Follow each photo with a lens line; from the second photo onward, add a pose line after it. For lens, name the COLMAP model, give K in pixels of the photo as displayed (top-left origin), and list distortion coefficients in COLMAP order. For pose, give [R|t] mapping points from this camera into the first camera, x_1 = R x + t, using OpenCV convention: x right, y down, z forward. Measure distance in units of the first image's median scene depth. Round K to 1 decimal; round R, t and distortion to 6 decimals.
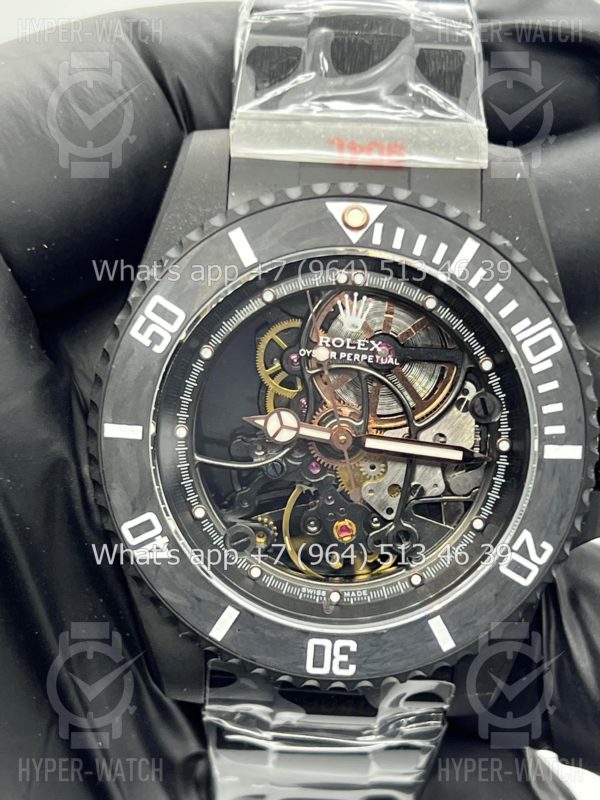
lens RADIAL K [[1878.1, 0, 296.0], [0, 1878.1, 402.1], [0, 0, 1]] dist [0.251485, 0.000000]
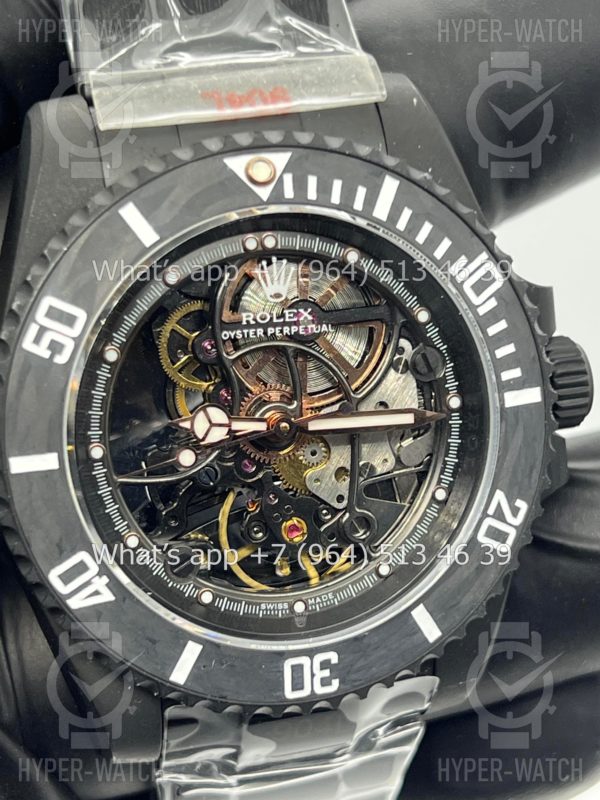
lens RADIAL K [[1878.1, 0, 288.7], [0, 1878.1, 407.6], [0, 0, 1]] dist [0.251485, 0.000000]
pose [[0.959160, -0.173978, 0.223032, -0.164936], [0.174224, 0.984528, 0.018728, -0.004814], [-0.222840, 0.020894, 0.974631, 0.150483]]
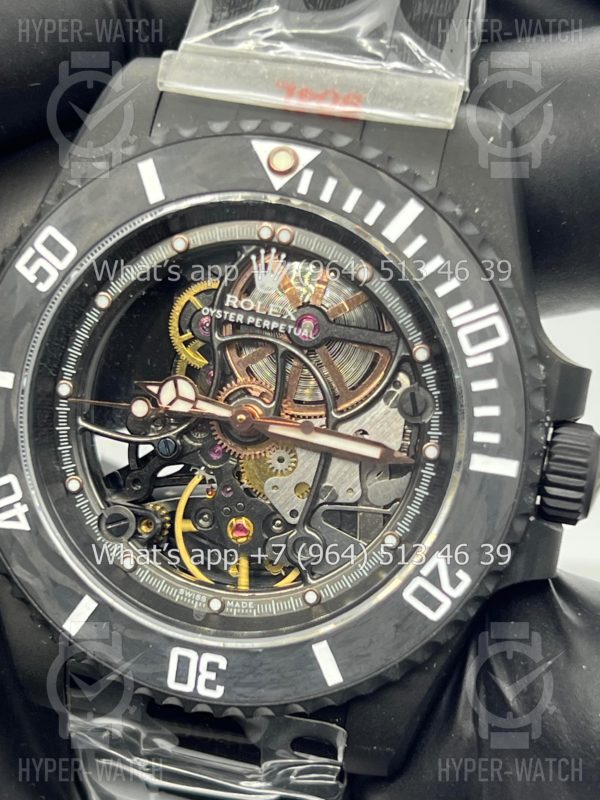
lens RADIAL K [[1878.1, 0, 303.2], [0, 1878.1, 401.3], [0, 0, 1]] dist [0.251485, 0.000000]
pose [[0.978438, 0.121606, -0.166944, 0.193209], [-0.133029, 0.989355, -0.058999, 0.058359], [0.157993, 0.079936, 0.984199, 0.162633]]
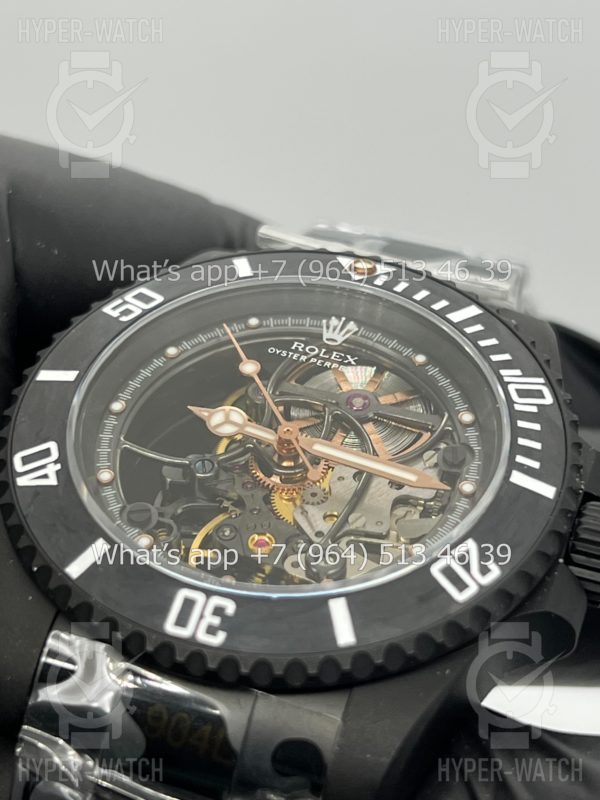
lens RADIAL K [[1878.1, 0, 297.6], [0, 1878.1, 404.4], [0, 0, 1]] dist [0.251485, 0.000000]
pose [[0.963308, 0.176278, -0.202397, 0.203758], [-0.268312, 0.613154, -0.743002, 0.661161], [-0.006875, 0.770045, 0.637953, 0.426831]]
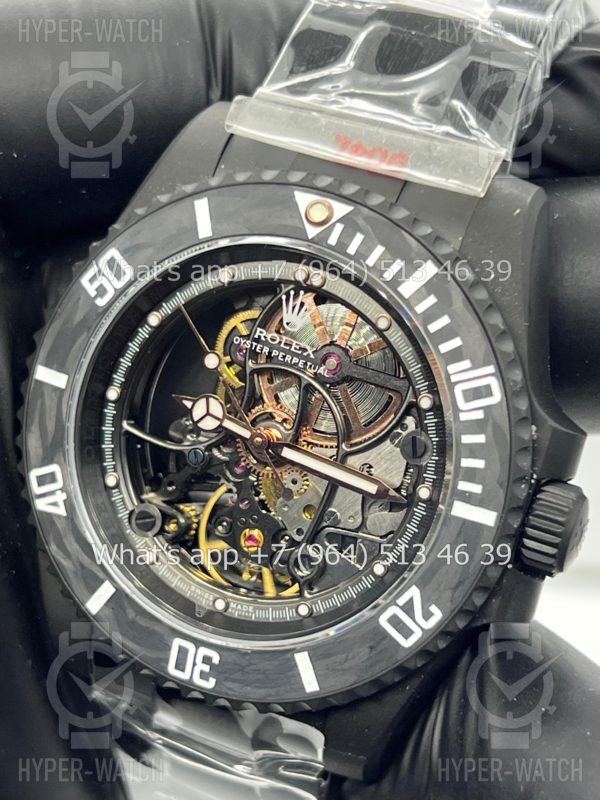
lens RADIAL K [[1878.1, 0, 298.6], [0, 1878.1, 403.3], [0, 0, 1]] dist [0.251485, 0.000000]
pose [[0.917352, 0.238874, -0.318442, 0.337025], [-0.253909, 0.967210, -0.005910, 0.001964], [0.306588, 0.086277, 0.947924, 0.112767]]
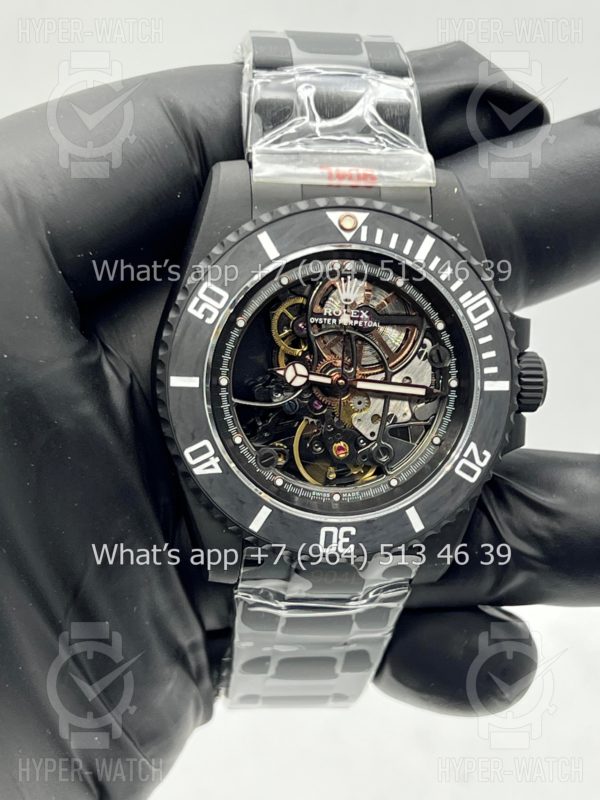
lens RADIAL K [[1878.1, 0, 299.6], [0, 1878.1, 398.6], [0, 0, 1]] dist [0.251485, 0.000000]
pose [[0.989437, -0.035092, 0.140650, -0.200351], [0.035889, 0.999351, -0.003135, 0.034838], [-0.140448, 0.008150, 0.990054, -0.366937]]
